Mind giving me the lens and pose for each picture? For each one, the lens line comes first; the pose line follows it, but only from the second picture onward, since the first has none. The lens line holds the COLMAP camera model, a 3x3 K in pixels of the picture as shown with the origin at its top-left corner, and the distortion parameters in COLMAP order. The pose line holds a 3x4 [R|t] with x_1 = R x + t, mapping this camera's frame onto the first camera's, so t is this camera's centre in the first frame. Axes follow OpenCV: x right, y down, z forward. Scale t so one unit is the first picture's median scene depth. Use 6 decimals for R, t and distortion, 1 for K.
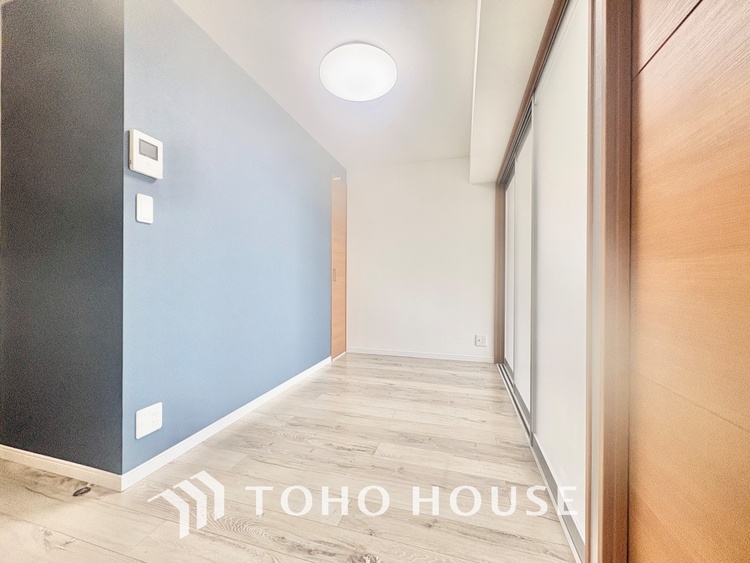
lens RADIAL K [[298.6, 0, 374.0], [0, 298.6, 278.9], [0, 0, 1]] dist [0.001769, -0.000141]
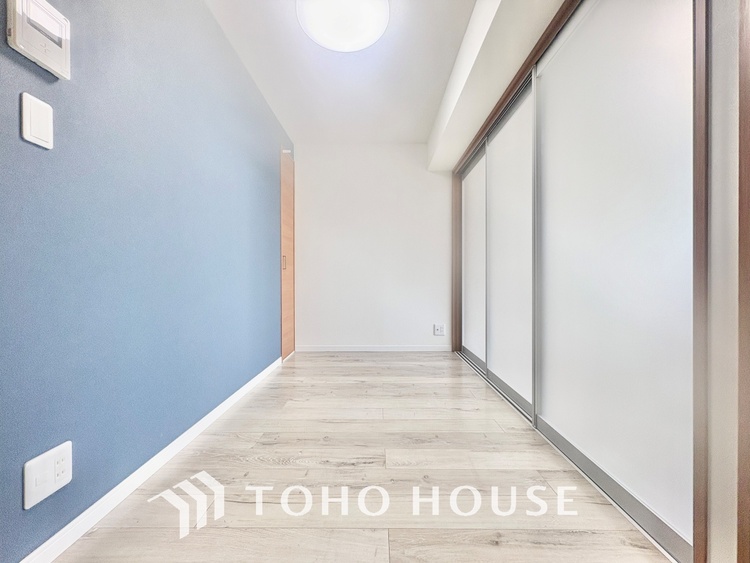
lens RADIAL K [[298.6, 0, 374.3], [0, 298.6, 279.0], [0, 0, 1]] dist [0.001769, -0.000141]
pose [[0.963220, -0.004410, 0.268677, -0.188066], [0.003584, 0.999987, 0.003562, 0.053571], [-0.268689, -0.002468, 0.963224, 0.162149]]
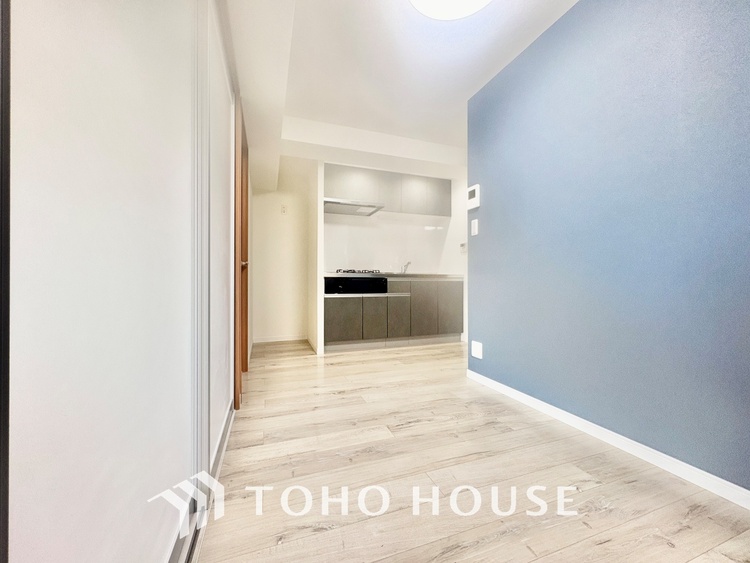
lens RADIAL K [[298.6, 0, 376.2], [0, 298.6, 279.6], [0, 0, 1]] dist [0.001769, -0.000141]
pose [[-0.803571, -0.009291, -0.595136, 0.495132], [0.000854, 0.999859, -0.016763, 0.067612], [0.595208, -0.013979, -0.803450, 1.377178]]
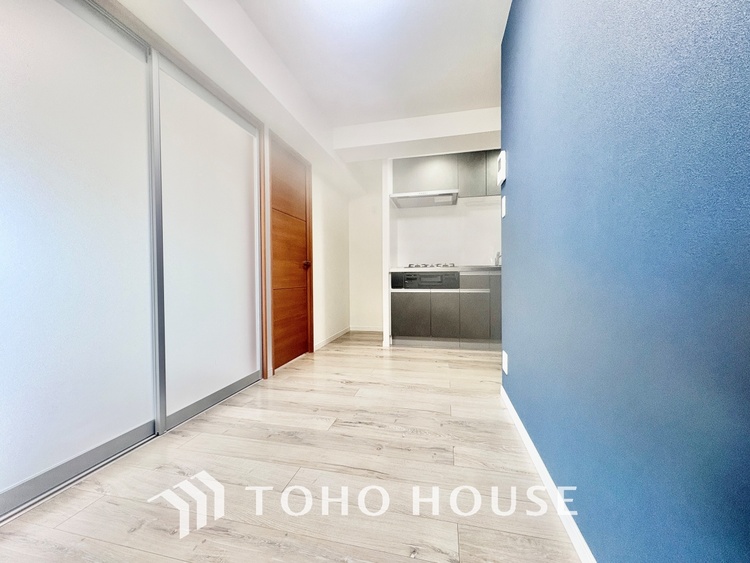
lens RADIAL K [[298.6, 0, 376.6], [0, 298.6, 280.7], [0, 0, 1]] dist [0.001769, -0.000141]
pose [[-0.998169, 0.005382, -0.060243, -0.062803], [0.005067, 0.999973, 0.005373, 0.064214], [0.060270, 0.005058, -0.998169, 1.560385]]
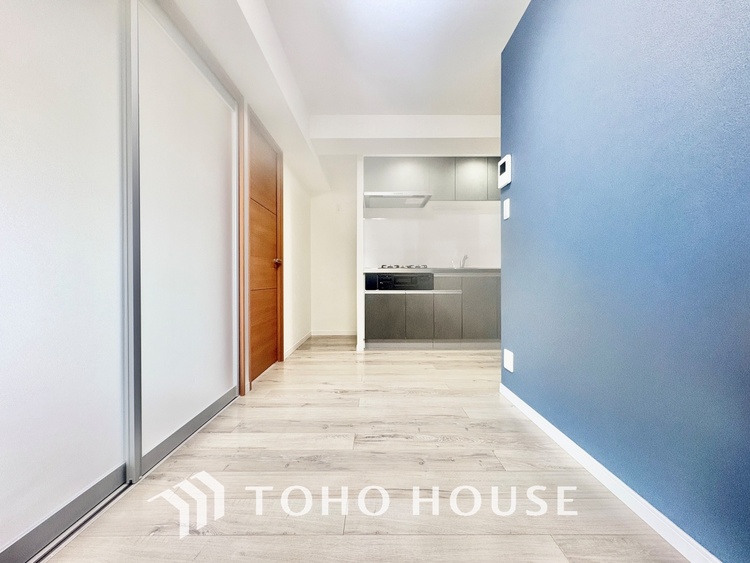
lens RADIAL K [[298.6, 0, 376.3], [0, 298.6, 280.0], [0, 0, 1]] dist [0.001769, -0.000141]
pose [[-0.957969, -0.001213, -0.286870, 0.156232], [0.000622, 0.999980, -0.006305, 0.074333], [0.286872, -0.006218, -0.957949, 1.454359]]
